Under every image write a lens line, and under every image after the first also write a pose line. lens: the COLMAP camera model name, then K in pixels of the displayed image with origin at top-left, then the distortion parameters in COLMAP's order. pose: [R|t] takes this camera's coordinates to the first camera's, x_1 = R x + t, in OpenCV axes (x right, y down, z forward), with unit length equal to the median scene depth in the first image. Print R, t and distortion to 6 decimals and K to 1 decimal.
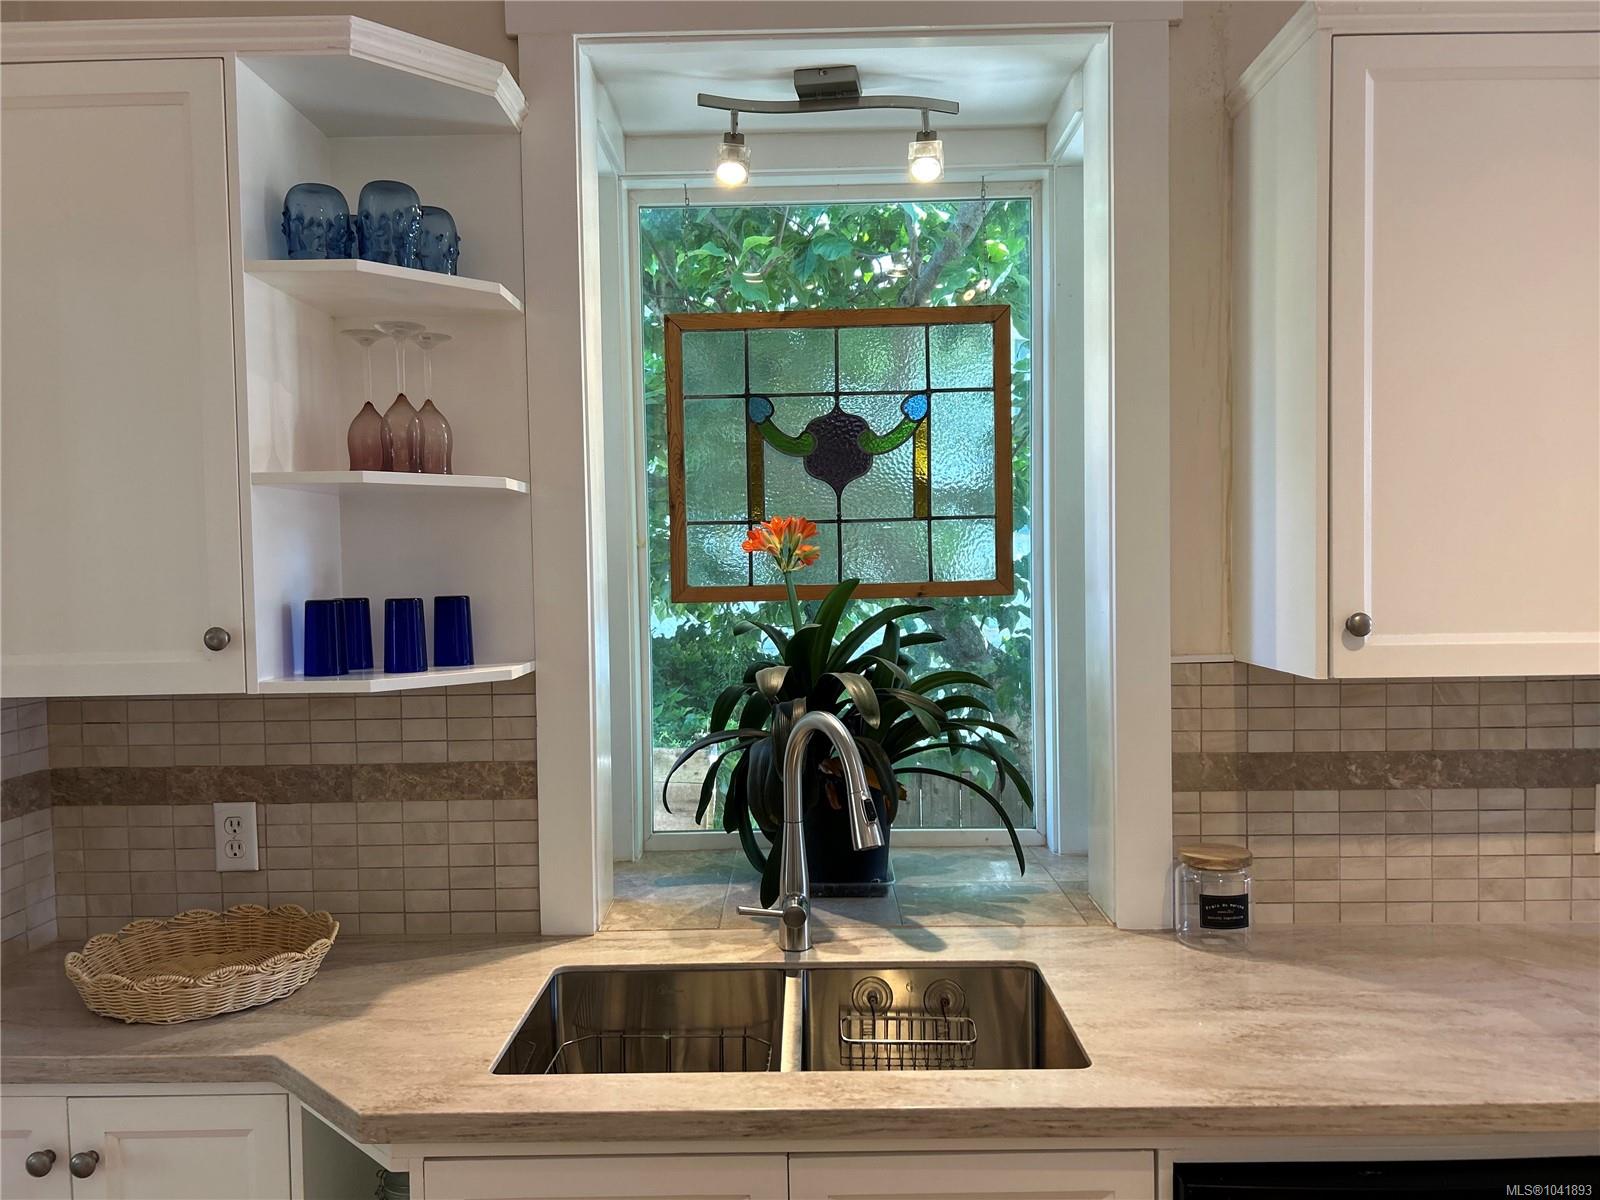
lens RADIAL K [[1208.3, 0, 794.5], [0, 1208.3, 604.5], [0, 0, 1]] dist [0.064333, -0.082398]
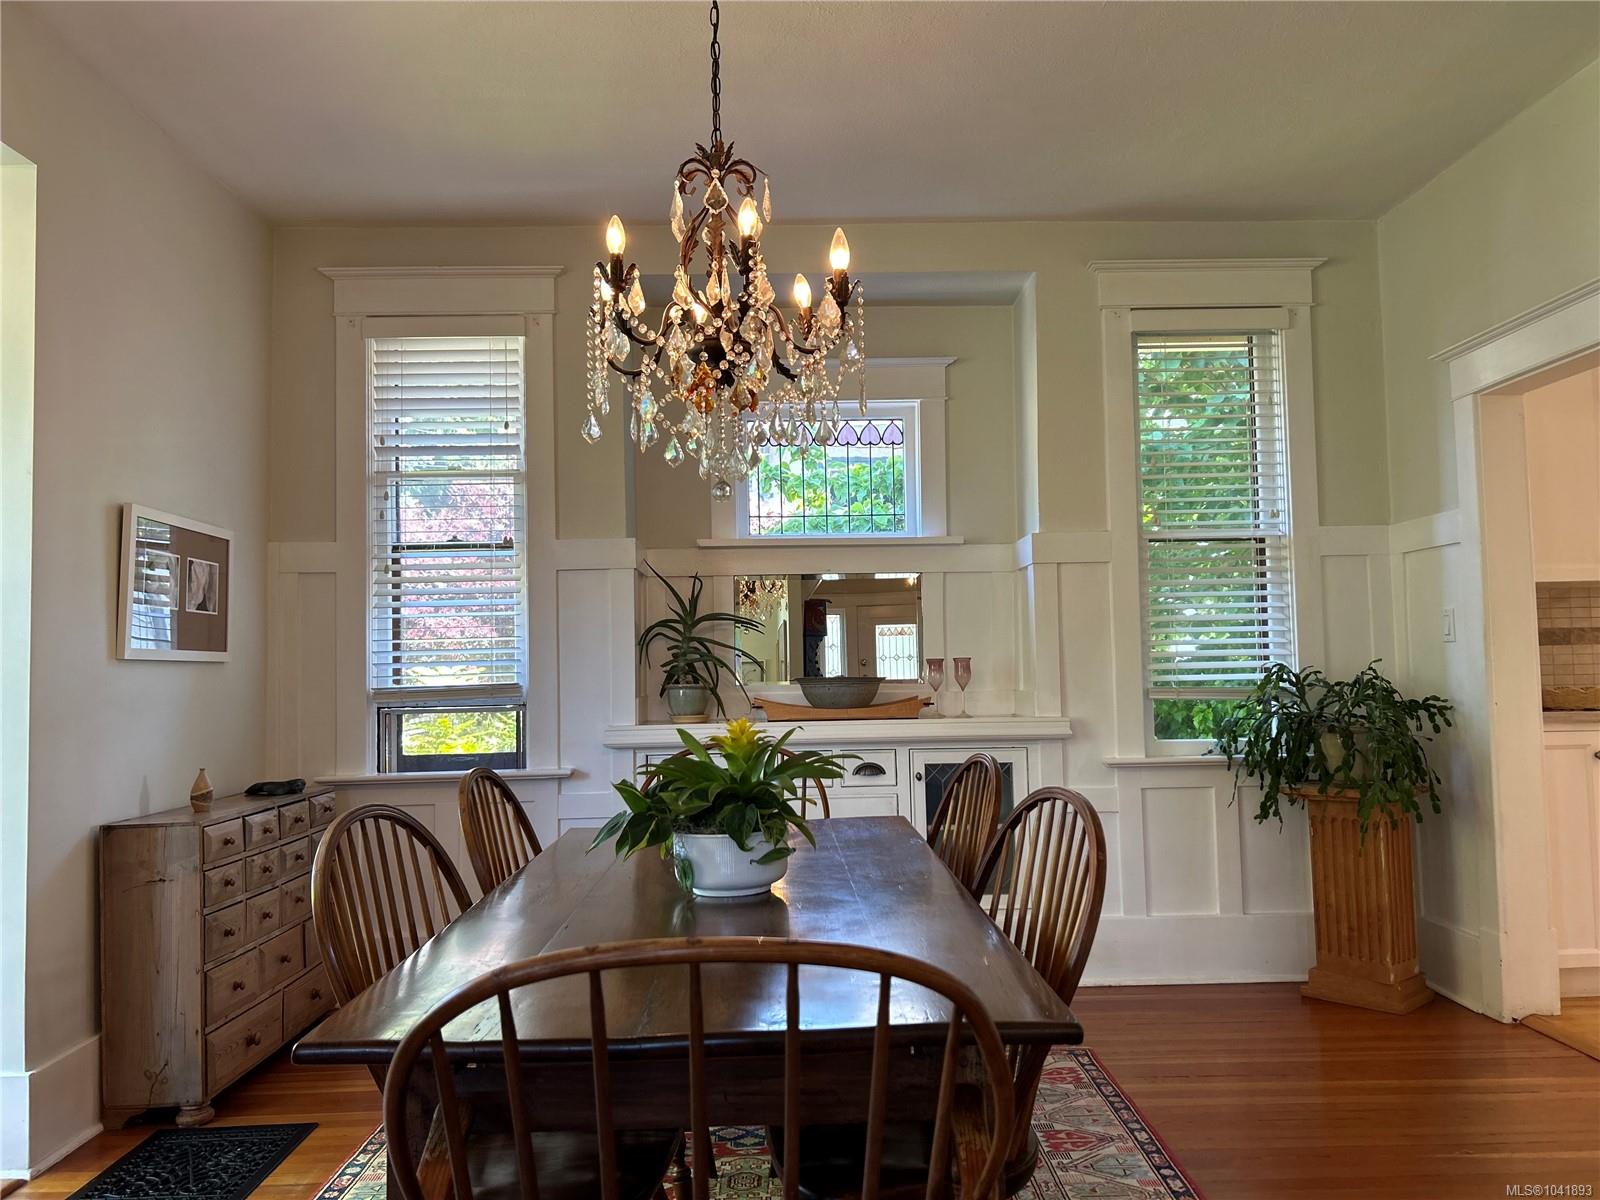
lens RADIAL K [[1208.3, 0, 794.5], [0, 1208.3, 604.5], [0, 0, 1]] dist [0.064333, -0.082398]
pose [[0.999430, -0.004350, 0.033481, -1.883101], [0.007424, 0.995709, -0.092242, 0.288209], [-0.032936, 0.092438, 0.995174, -1.210825]]
